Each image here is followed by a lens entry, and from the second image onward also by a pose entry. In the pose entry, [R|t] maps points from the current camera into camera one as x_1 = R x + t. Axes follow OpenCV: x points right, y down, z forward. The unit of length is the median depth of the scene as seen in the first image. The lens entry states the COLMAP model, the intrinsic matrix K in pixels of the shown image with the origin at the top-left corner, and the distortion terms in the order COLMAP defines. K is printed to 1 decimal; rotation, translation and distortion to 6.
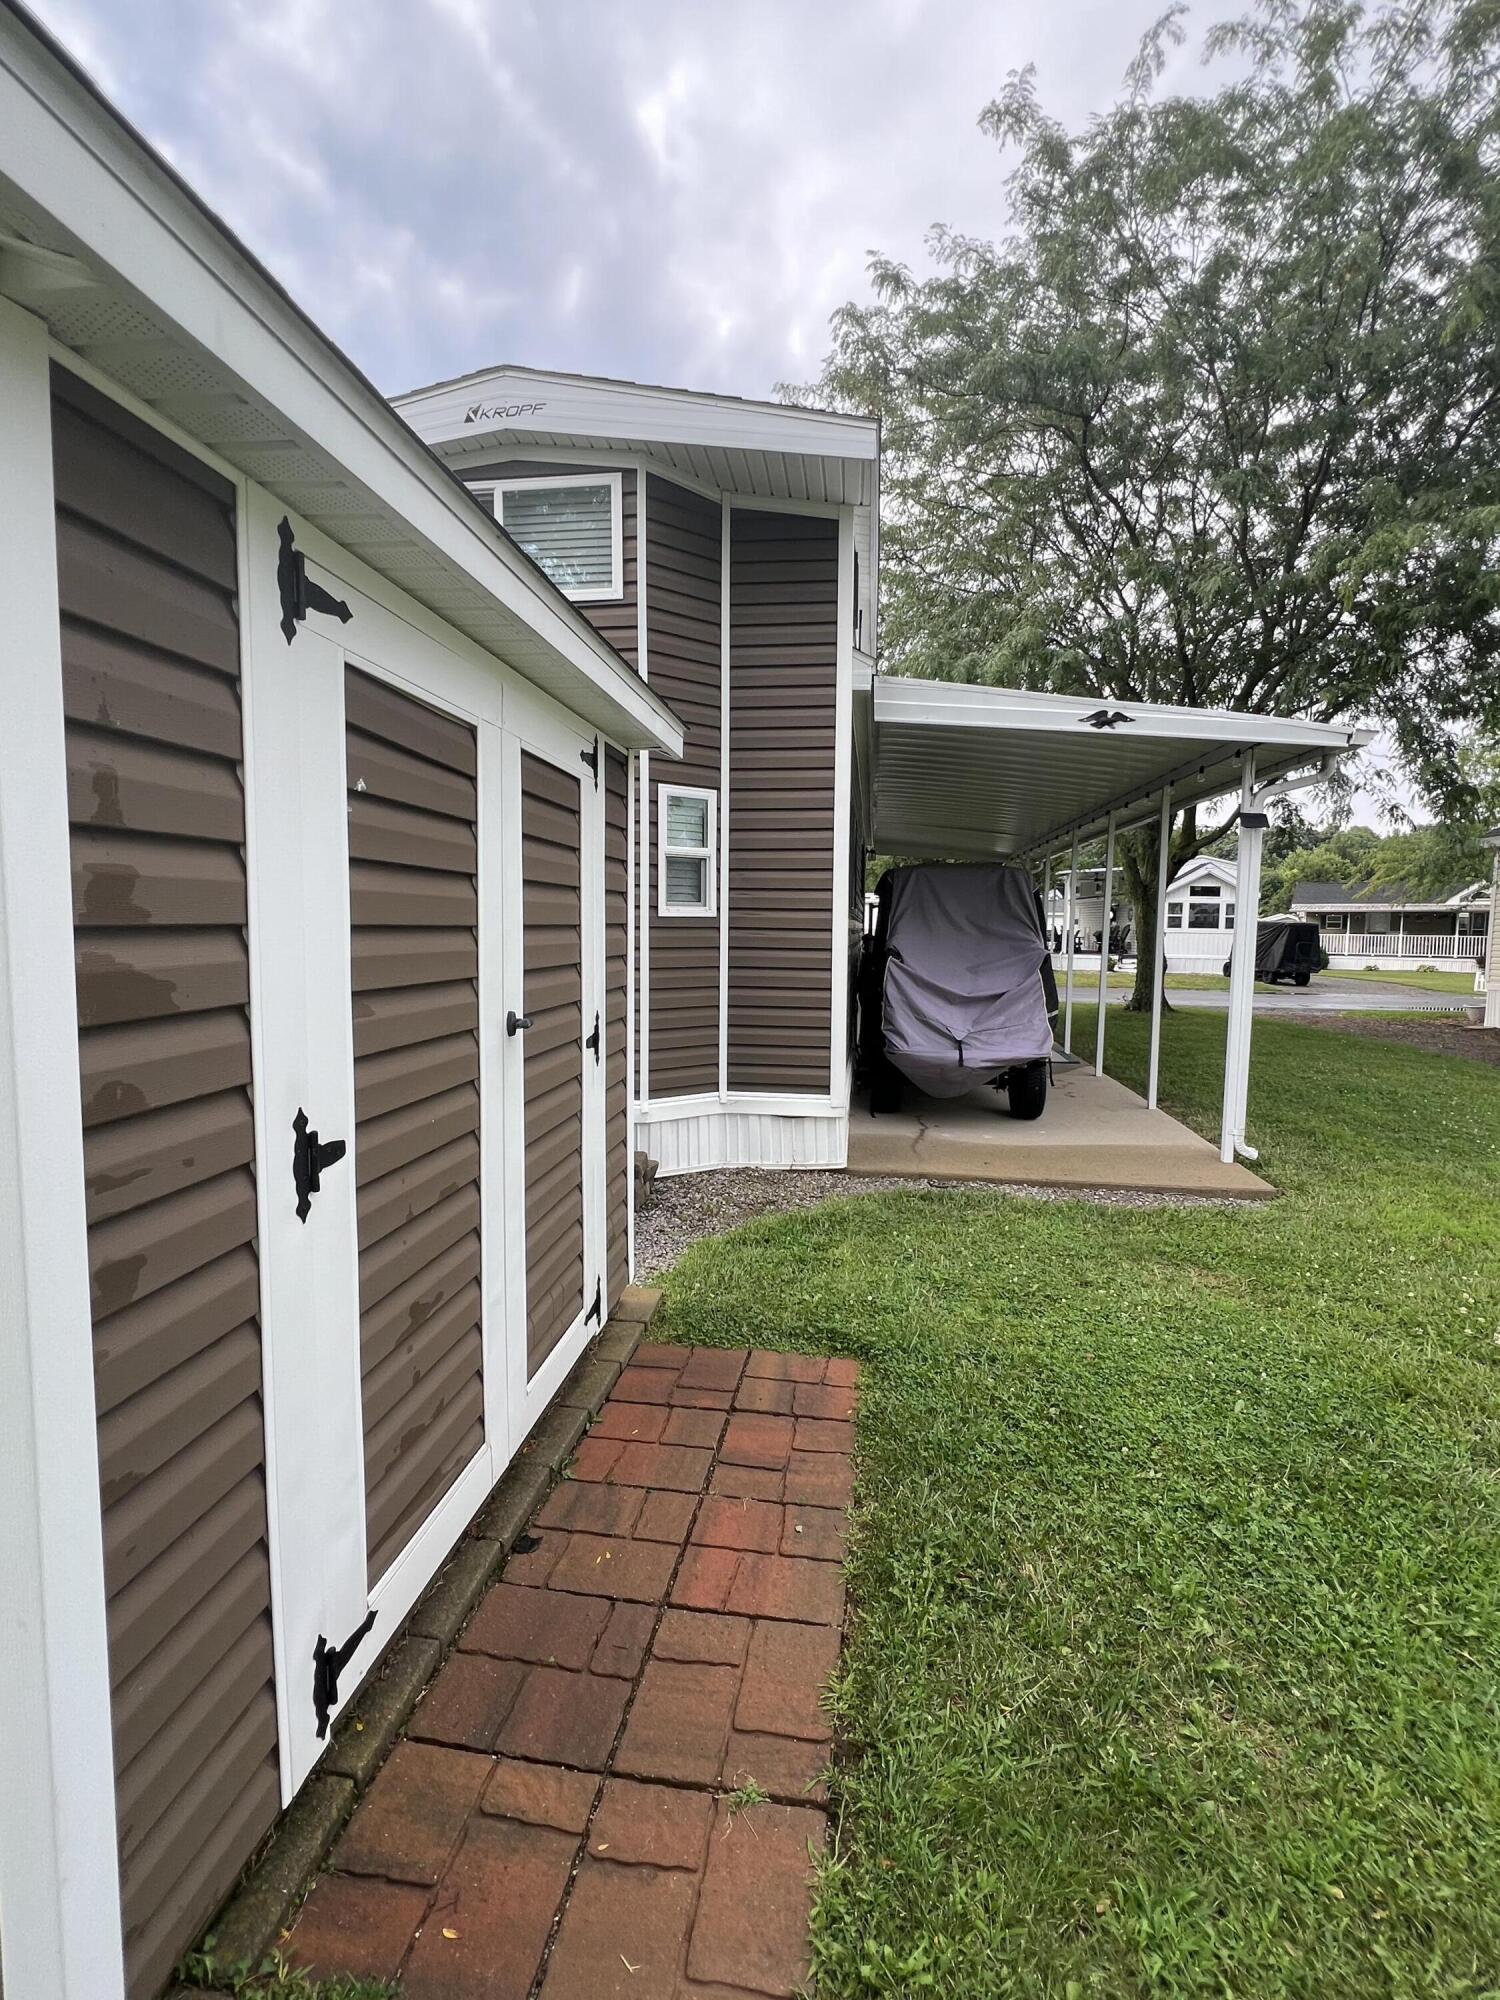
lens RADIAL K [[907.2, 0, 750.0], [0, 907.2, 1000.0], [0, 0, 1]] dist [0.000859, 0.000079]
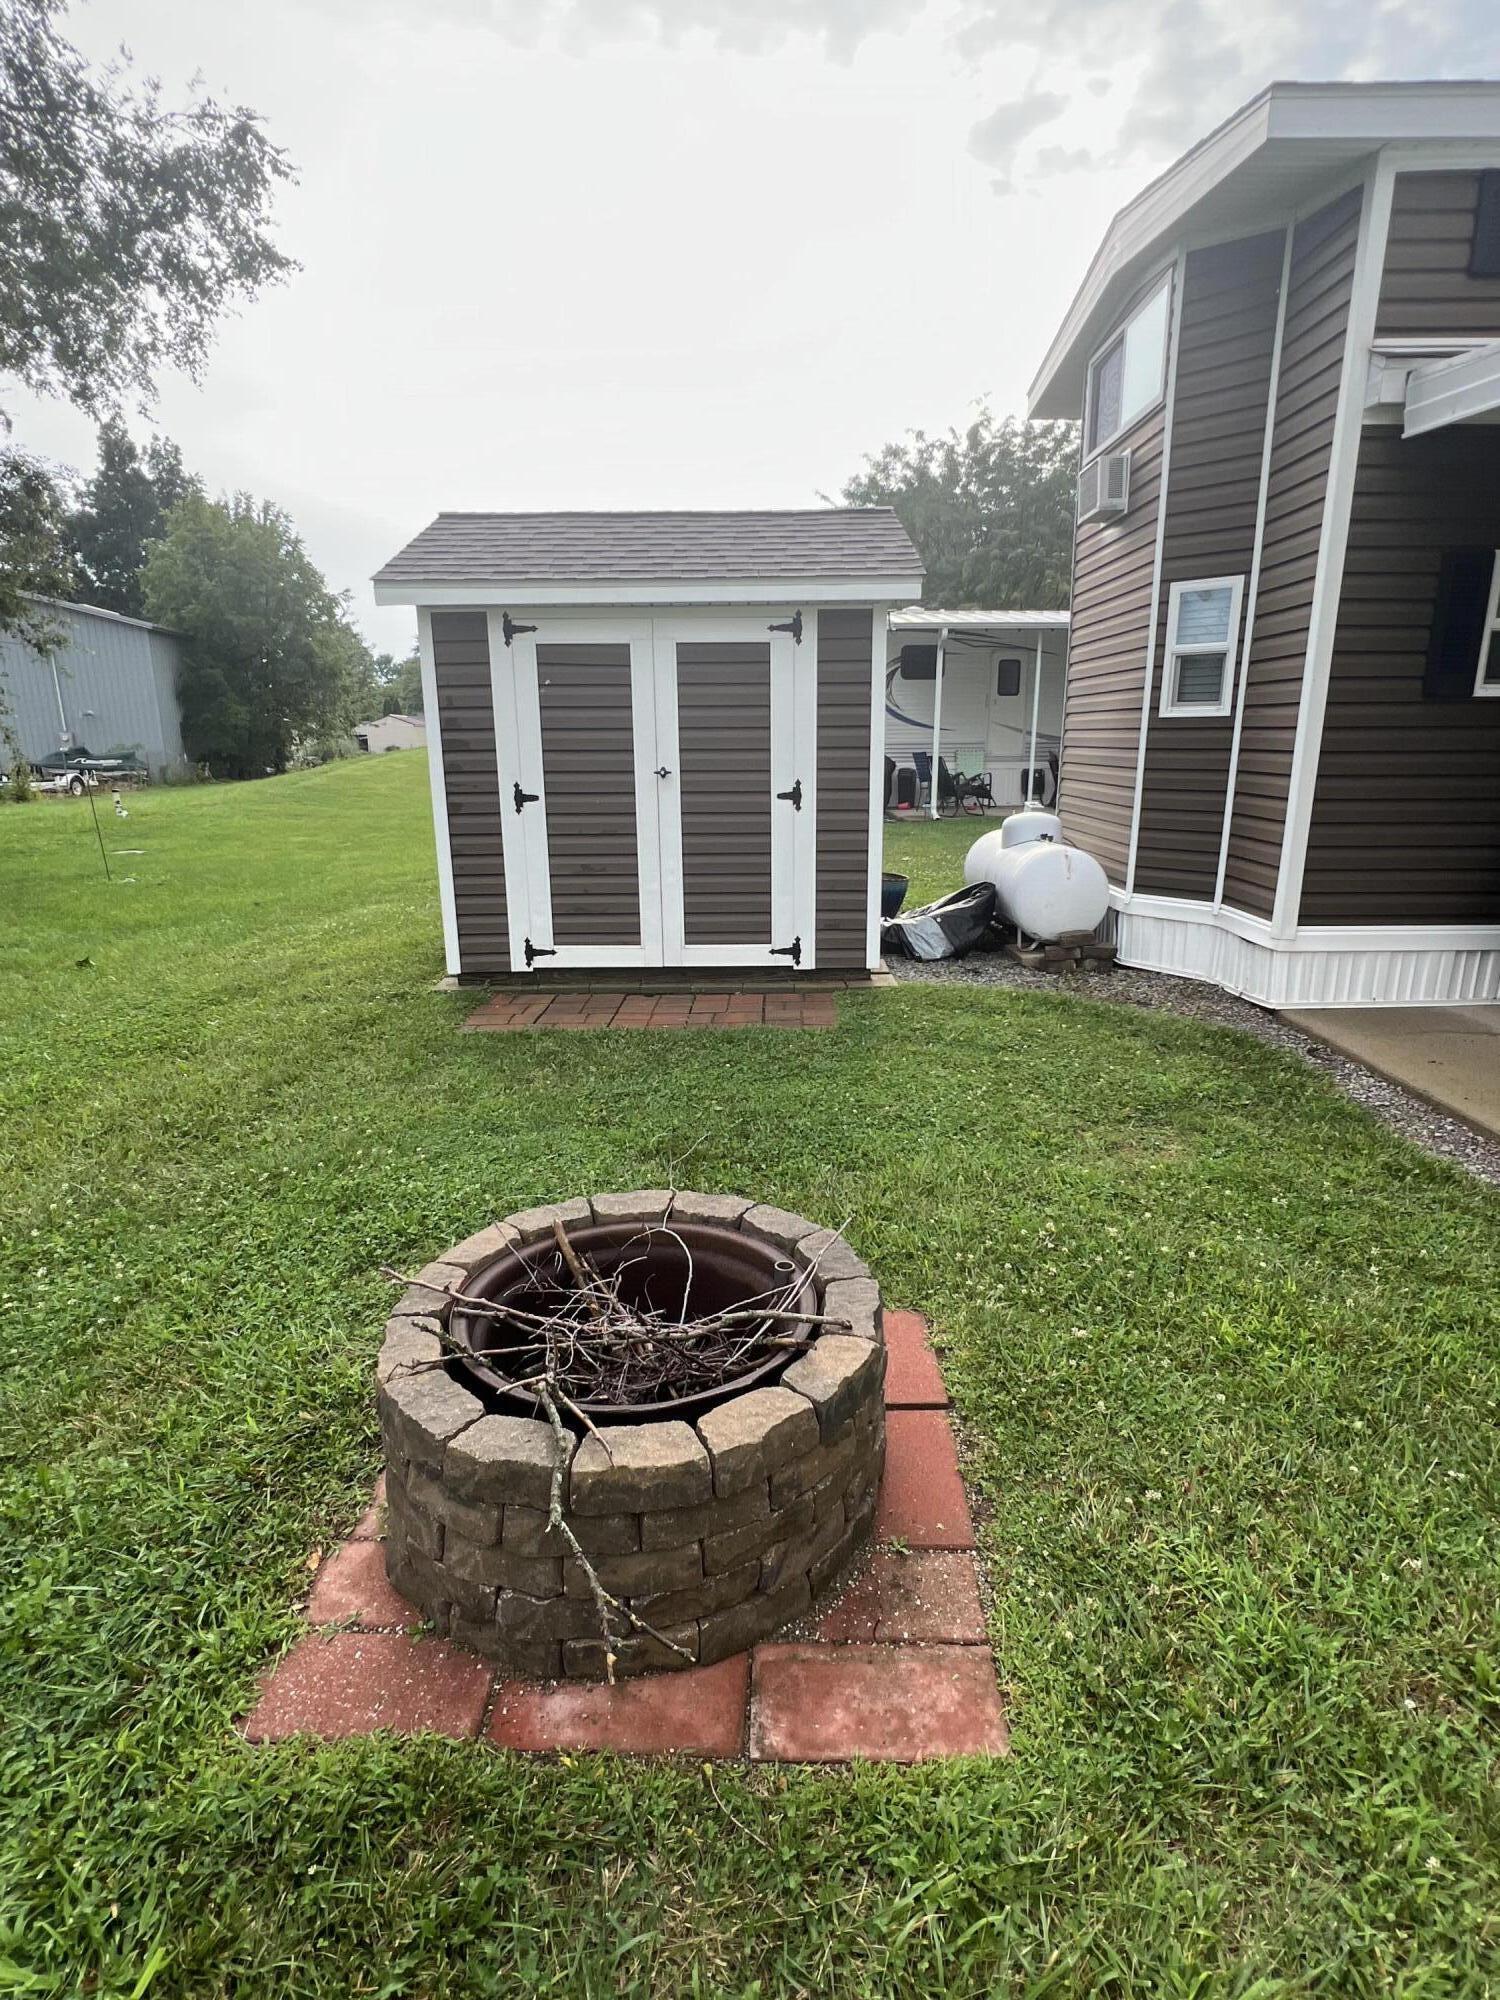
lens RADIAL K [[1022.4, 0, 750.0], [0, 1022.4, 1000.0], [0, 0, 1]] dist [-0.000618, -0.000698]
pose [[0.144007, 0.239923, -0.960052, 1.046662], [-0.076648, 0.969954, 0.230900, -0.012894], [0.986604, 0.040334, 0.158070, 0.371178]]
